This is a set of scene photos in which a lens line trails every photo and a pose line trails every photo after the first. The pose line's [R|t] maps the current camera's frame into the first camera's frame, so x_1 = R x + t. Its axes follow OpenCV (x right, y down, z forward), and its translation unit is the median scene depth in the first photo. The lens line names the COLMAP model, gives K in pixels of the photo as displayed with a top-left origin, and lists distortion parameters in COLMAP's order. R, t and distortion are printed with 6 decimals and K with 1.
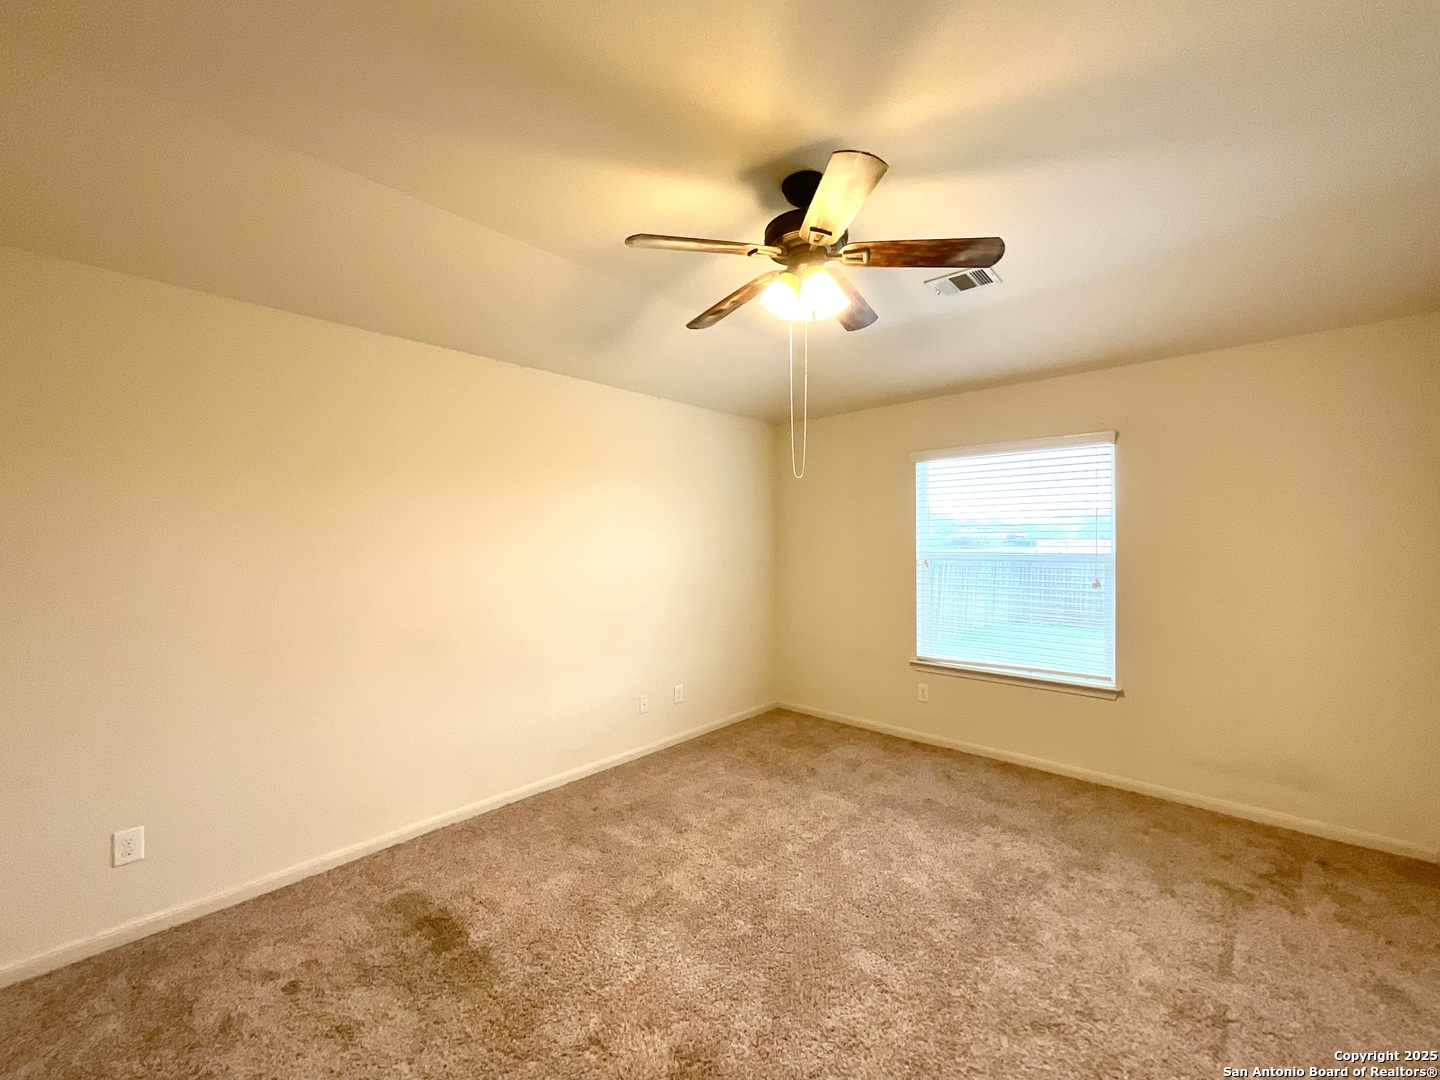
lens RADIAL K [[579.2, 0, 717.1], [0, 579.2, 541.7], [0, 0, 1]] dist [-0.010779, 0.007059]
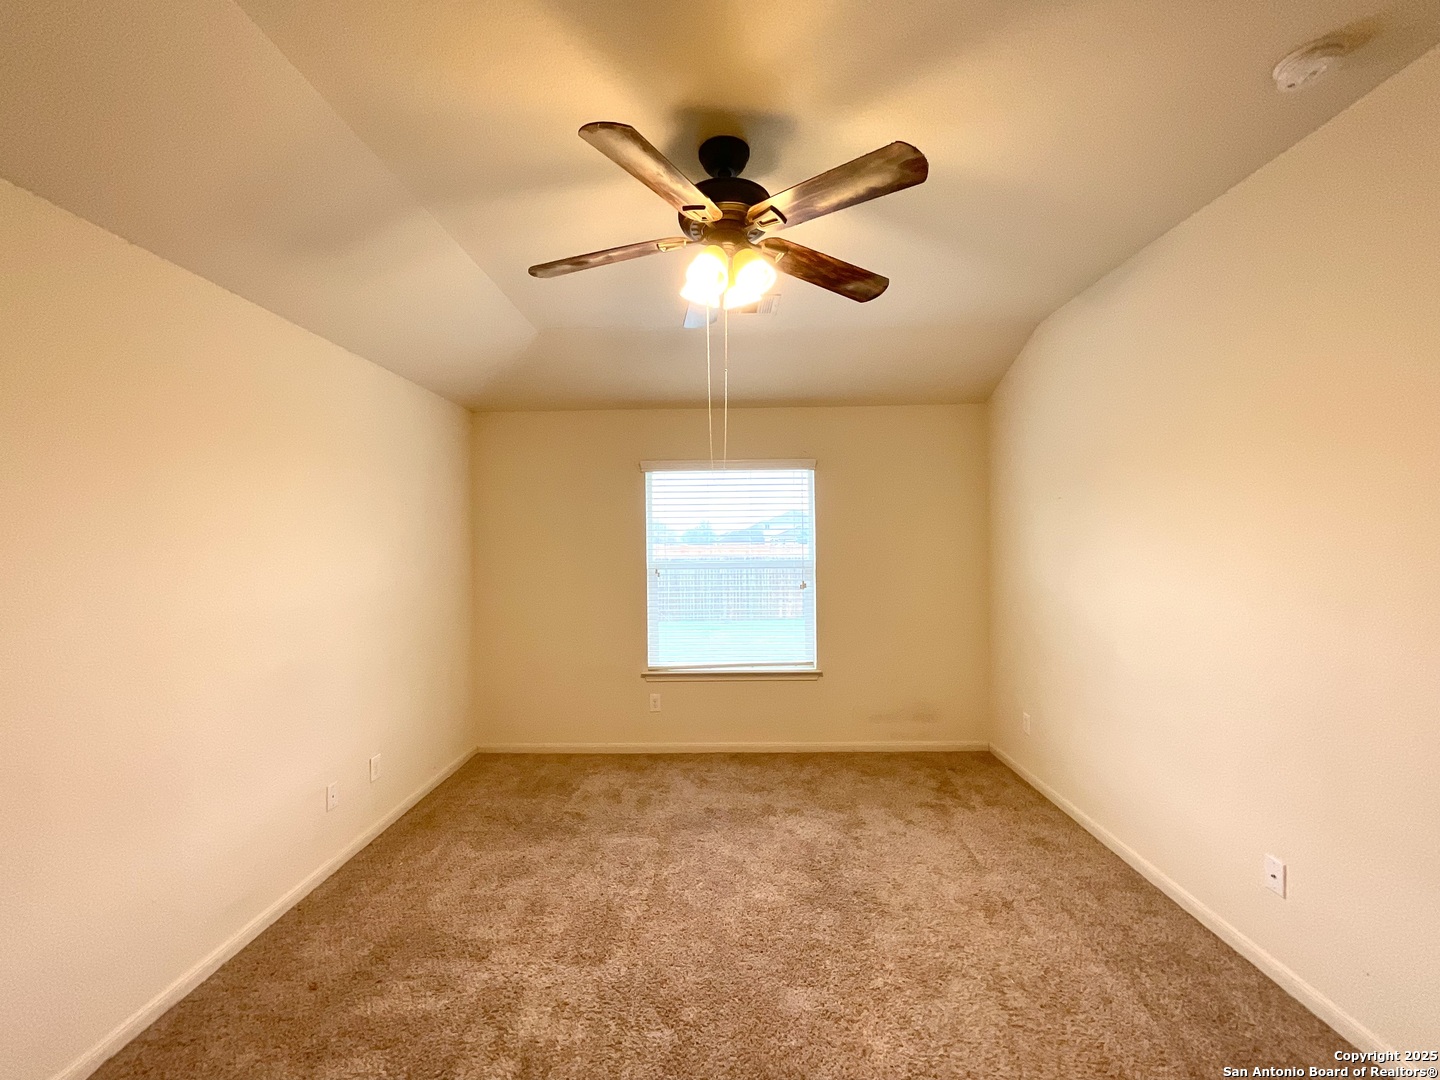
lens RADIAL K [[579.2, 0, 717.1], [0, 579.2, 541.7], [0, 0, 1]] dist [-0.010779, 0.007059]
pose [[0.750221, -0.001655, 0.661185, -0.303117], [0.009917, 0.999913, -0.008749, -0.010073], [-0.661113, 0.013120, 0.750172, 0.240430]]
